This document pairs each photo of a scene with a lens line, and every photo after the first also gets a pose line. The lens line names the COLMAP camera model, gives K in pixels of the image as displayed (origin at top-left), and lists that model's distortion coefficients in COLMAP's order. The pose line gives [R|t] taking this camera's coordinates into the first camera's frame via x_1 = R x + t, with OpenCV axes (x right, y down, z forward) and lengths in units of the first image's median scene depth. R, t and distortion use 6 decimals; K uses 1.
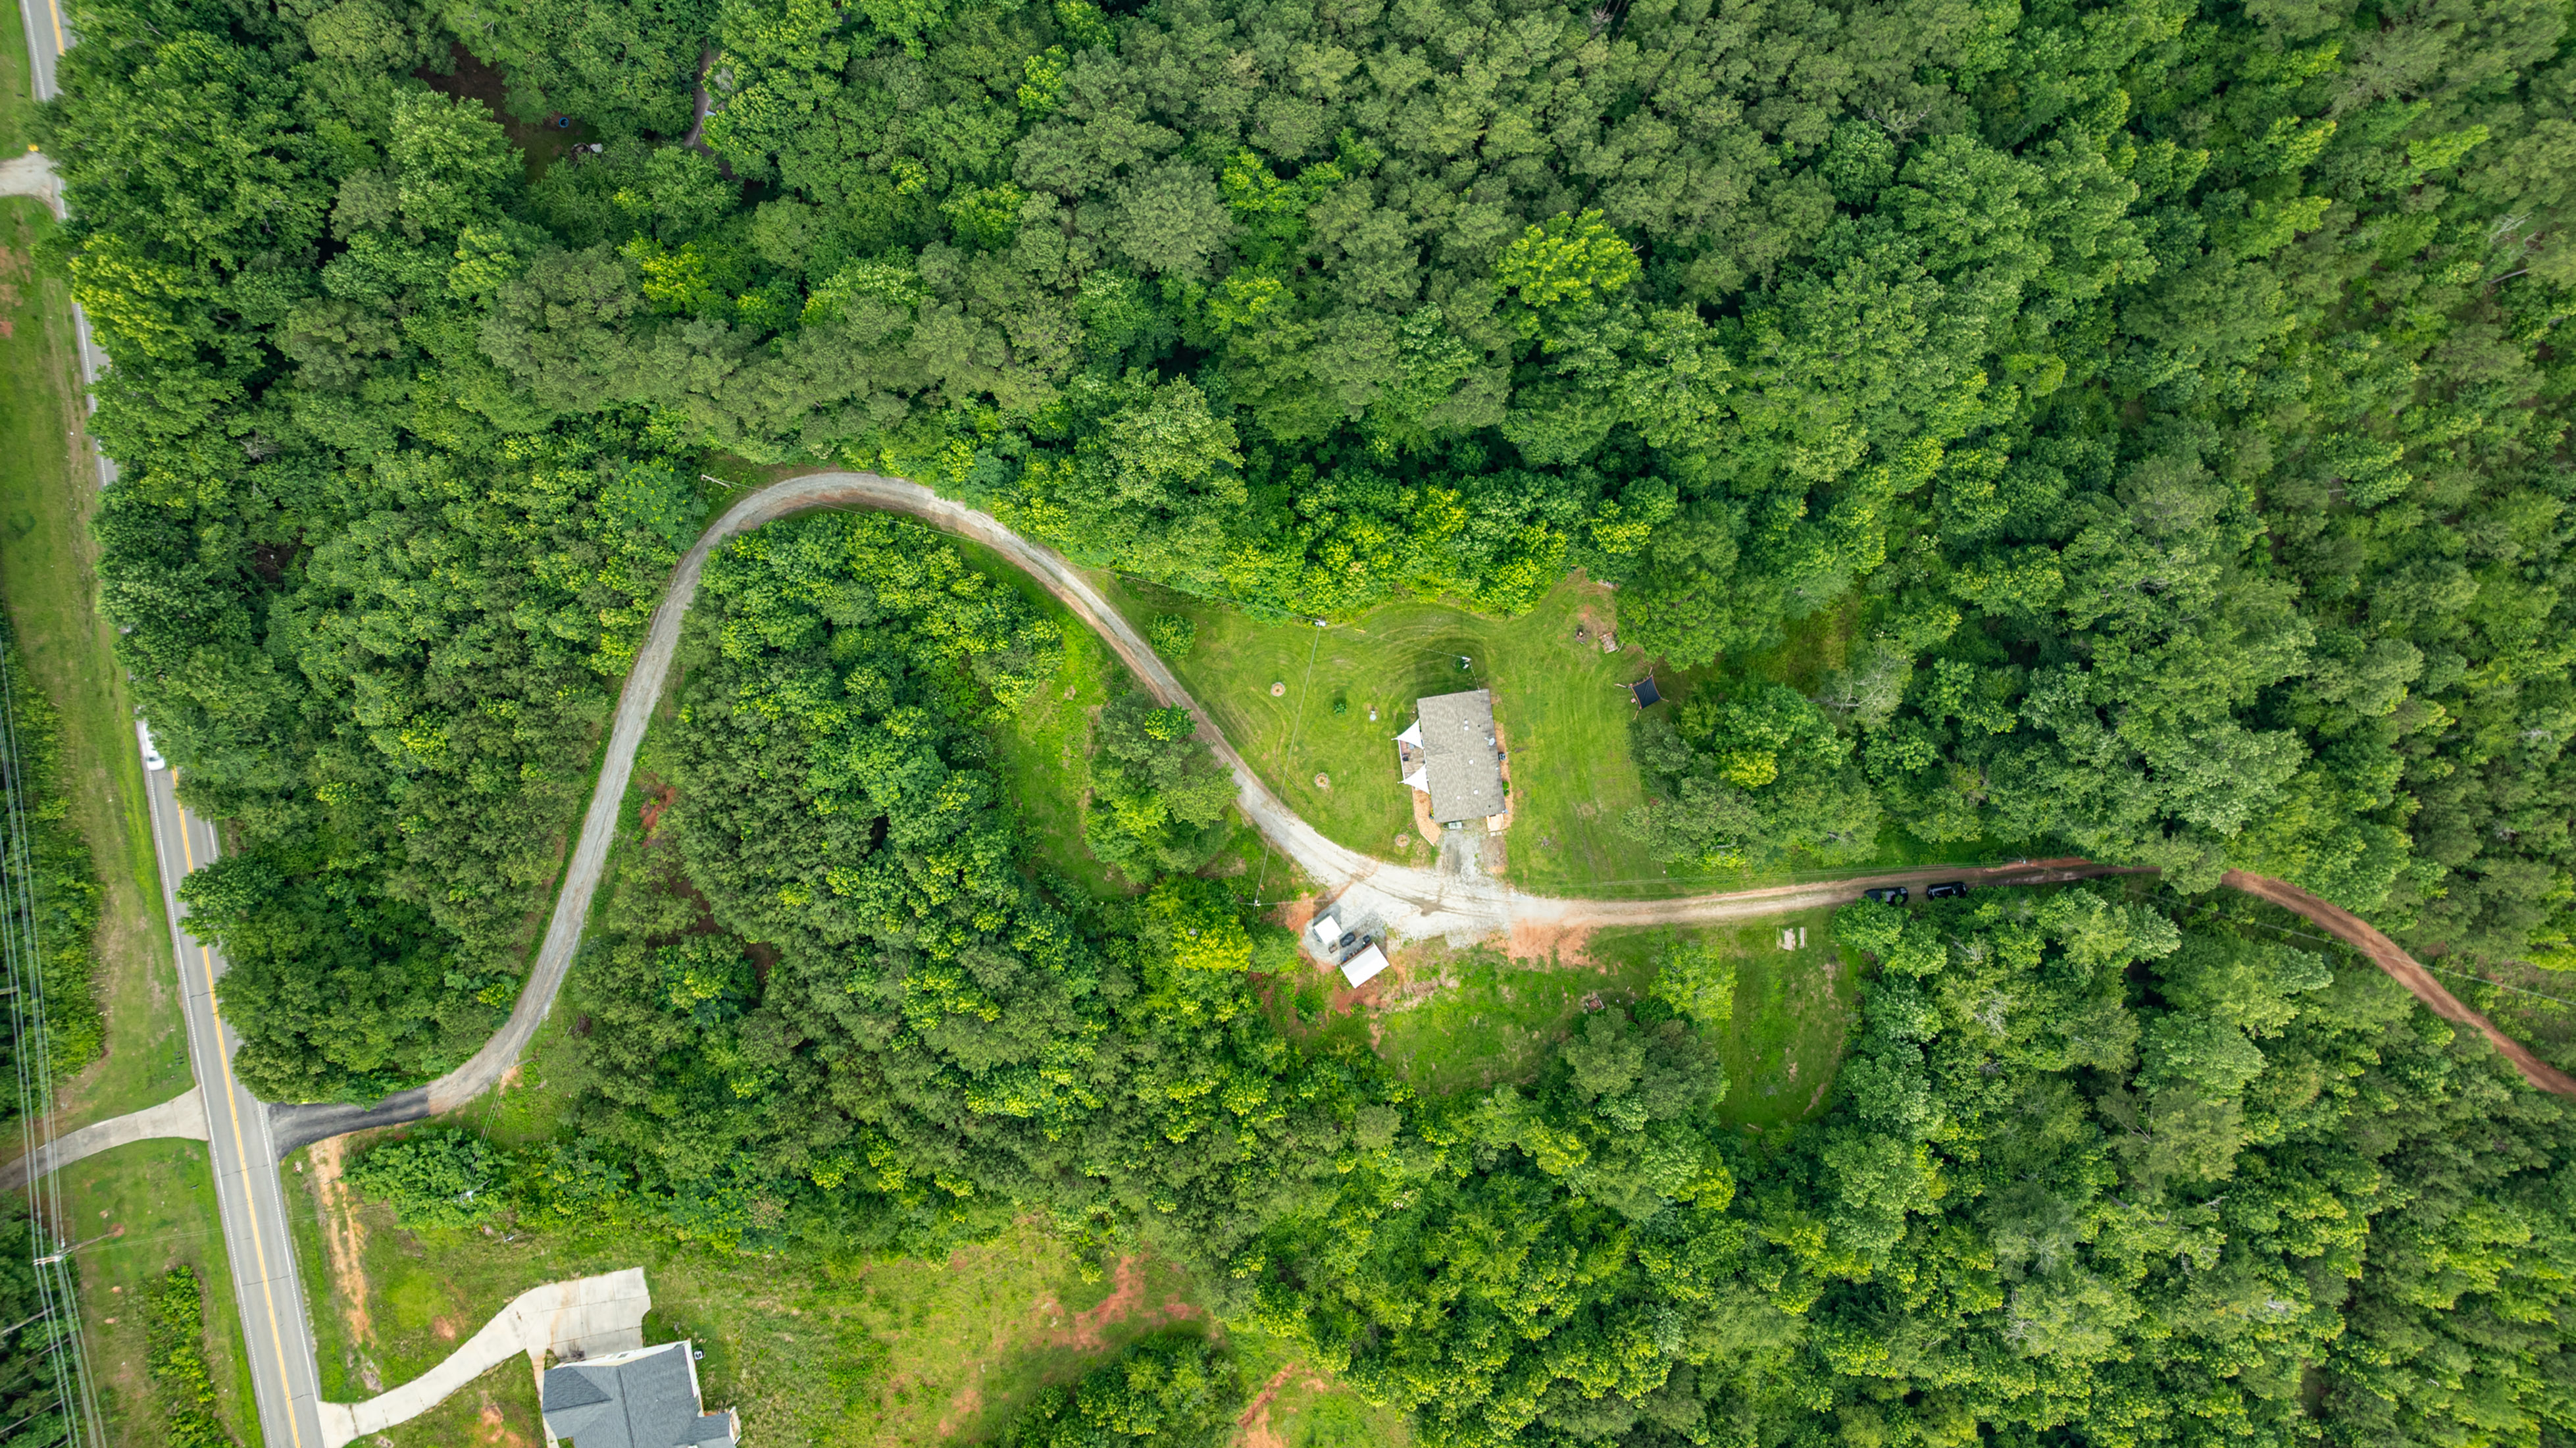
lens RADIAL K [[1911.6, 0, 1286.5], [0, 1911.6, 685.8], [0, 0, 1]] dist [-0.051619, 0.040142]
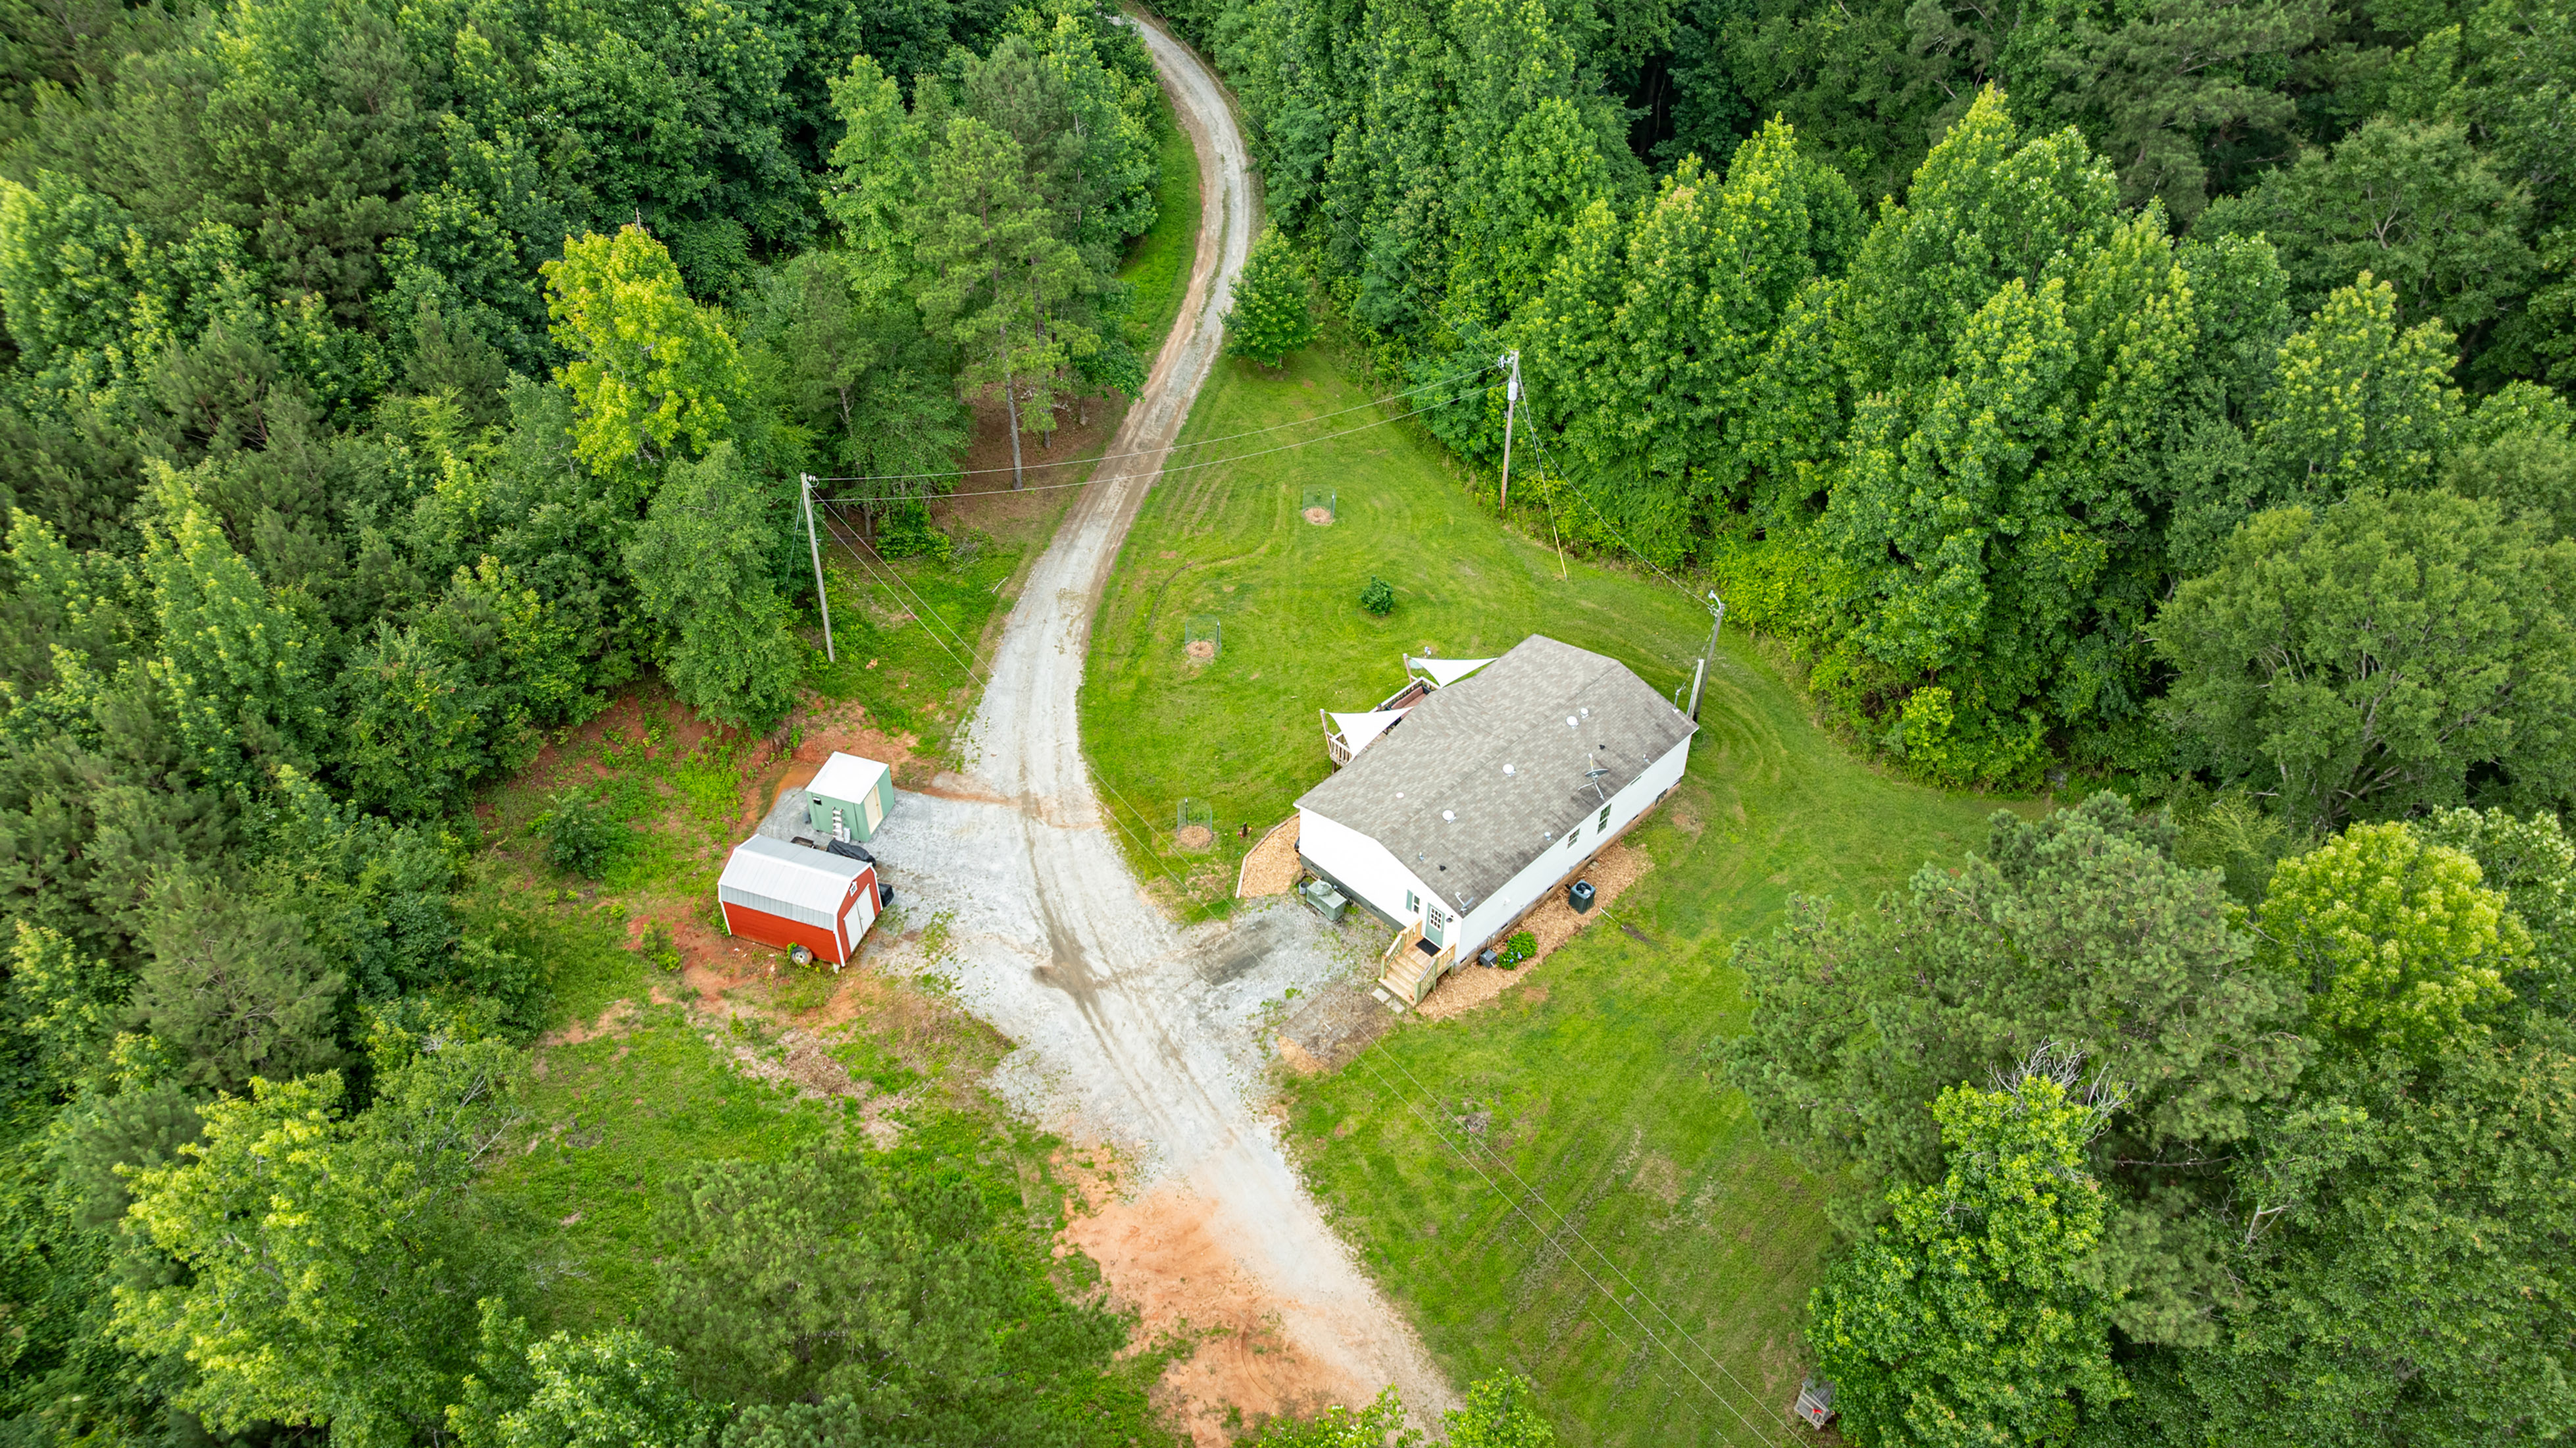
lens RADIAL K [[1898.1, 0, 1303.1], [0, 1898.1, 661.3], [0, 0, 1]] dist [-0.002265, -0.042051]
pose [[0.608935, 0.486592, -0.626440, 0.286287], [-0.793070, 0.388853, -0.468864, 0.226189], [0.015447, 0.782318, 0.622687, 0.825965]]
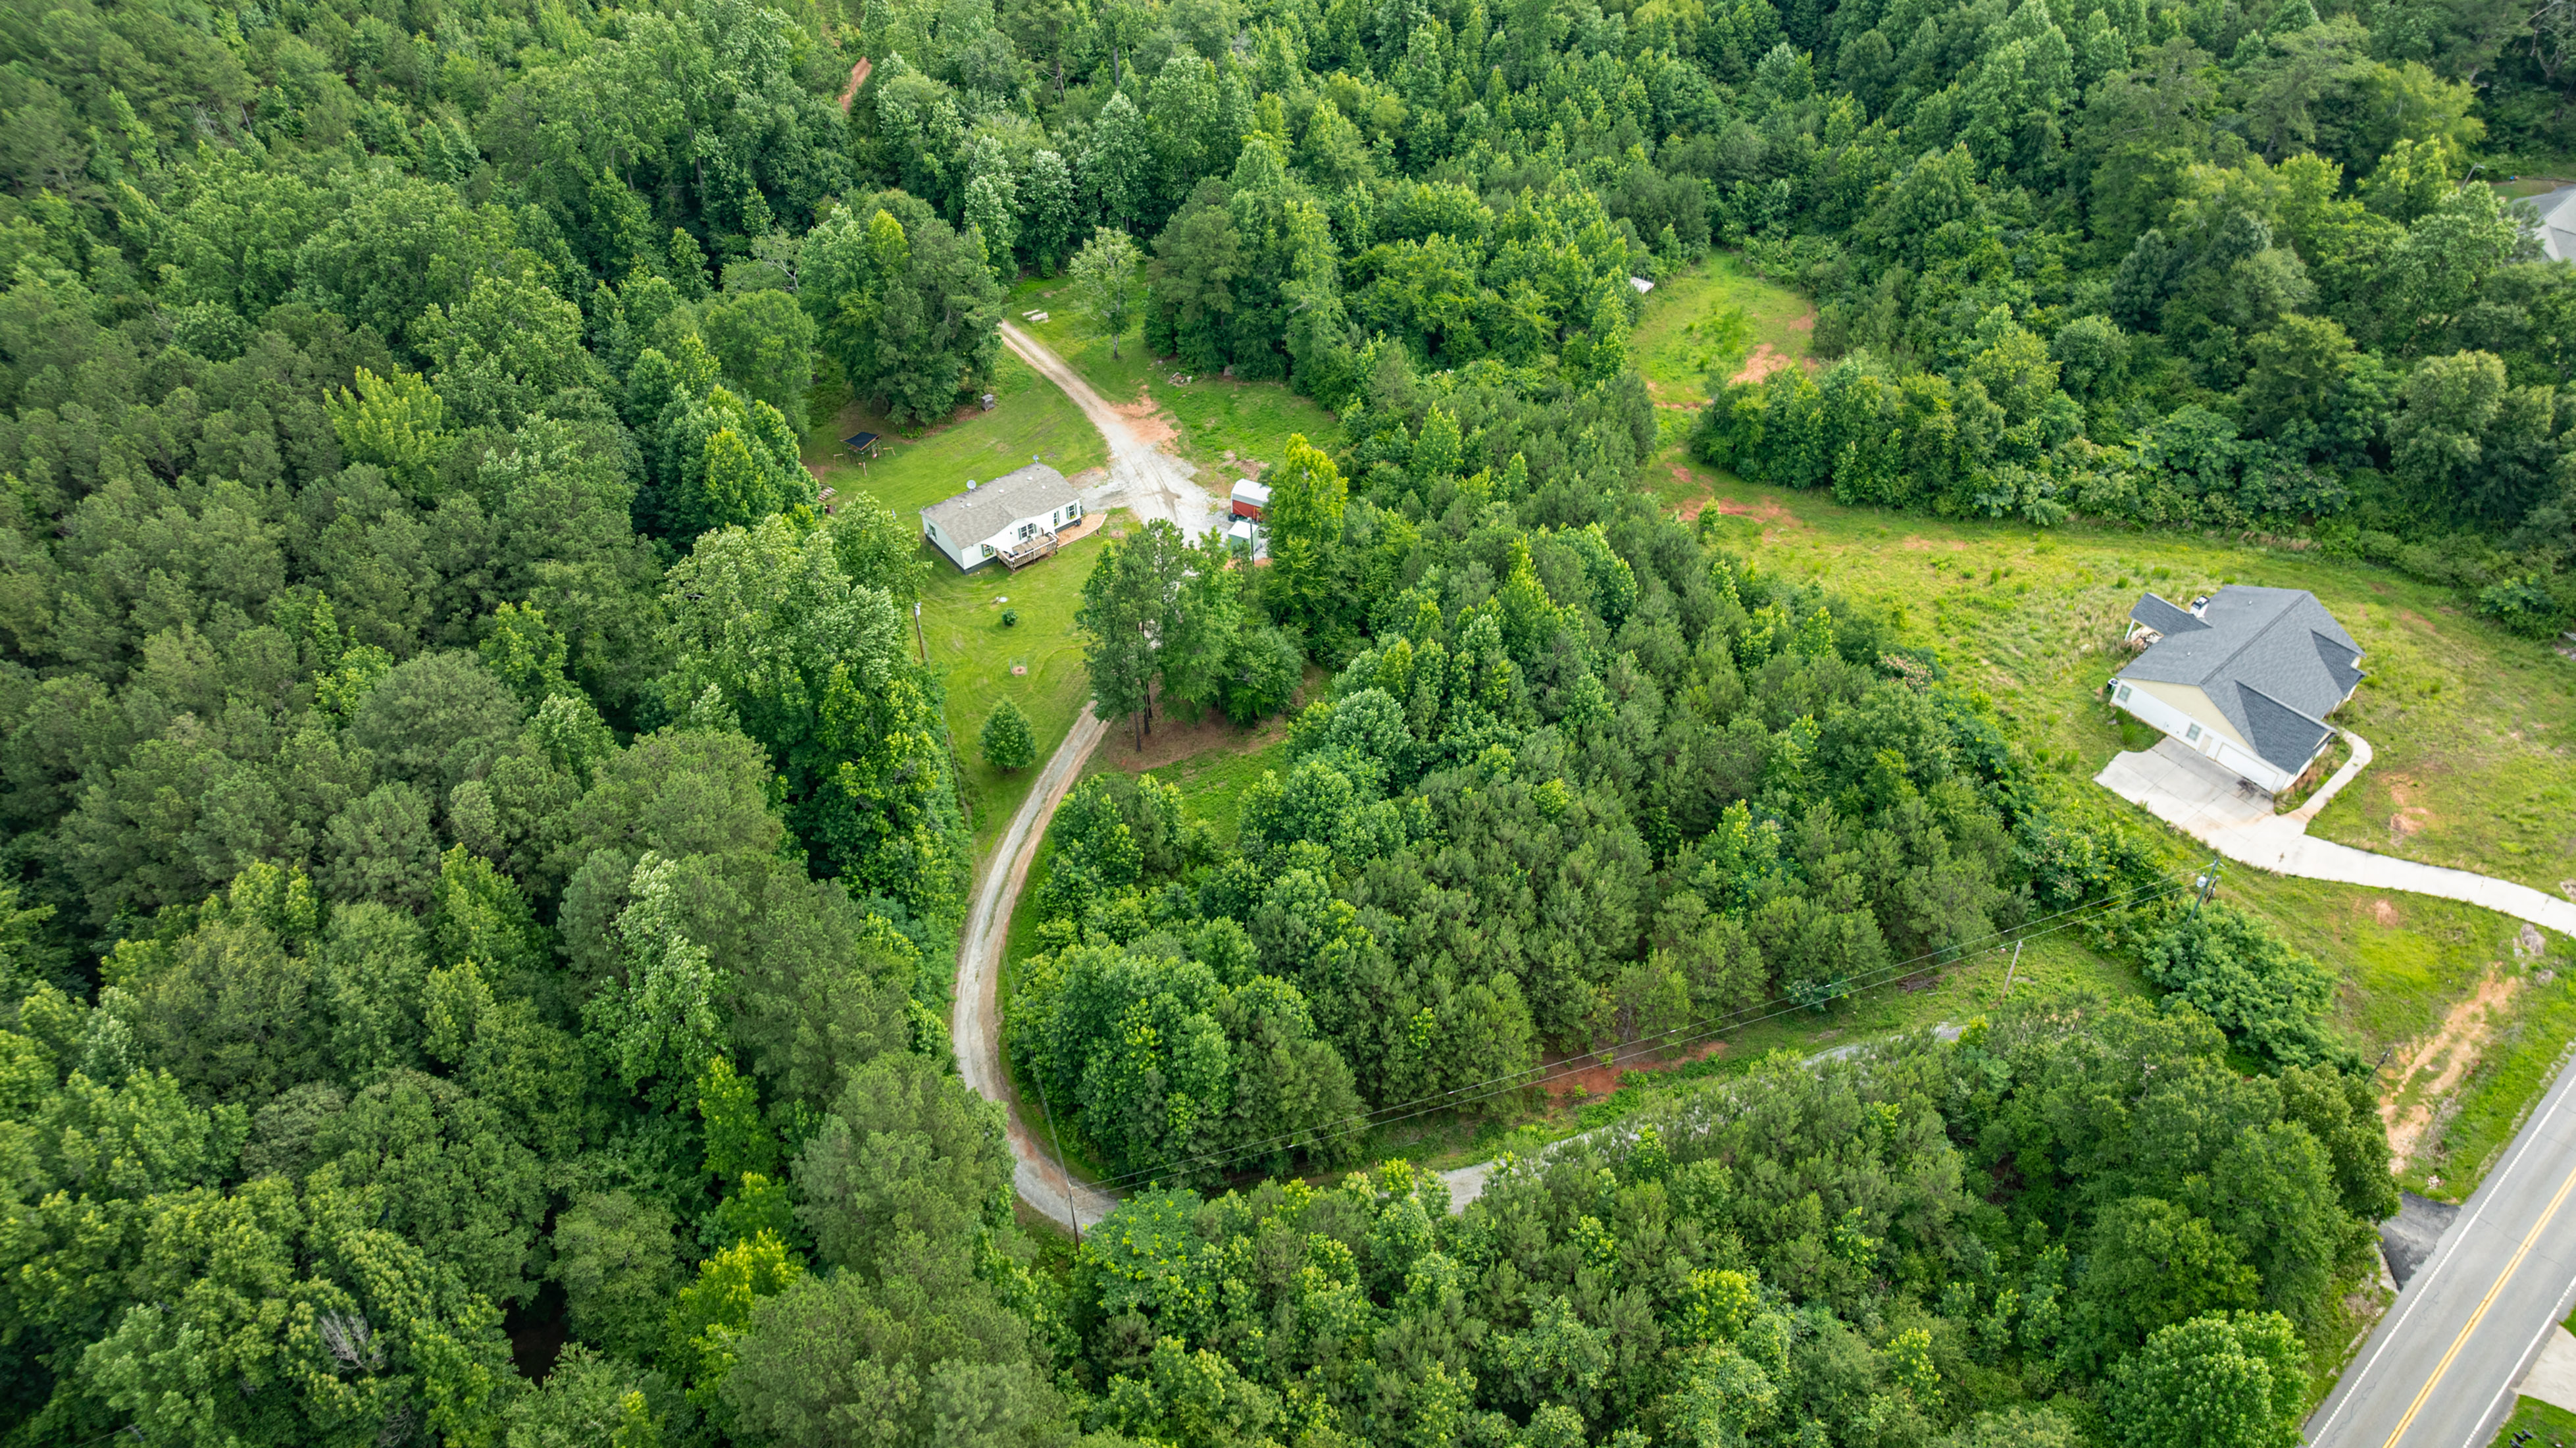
lens RADIAL K [[1818.5, 0, 1311.7], [0, 1818.5, 717.3], [0, 0, 1]] dist [-0.003200, 0.002066]
pose [[-0.512600, -0.597093, 0.617026, -0.604763], [0.858218, -0.334107, 0.389659, -0.216382], [-0.026510, 0.729282, 0.683699, 0.513972]]
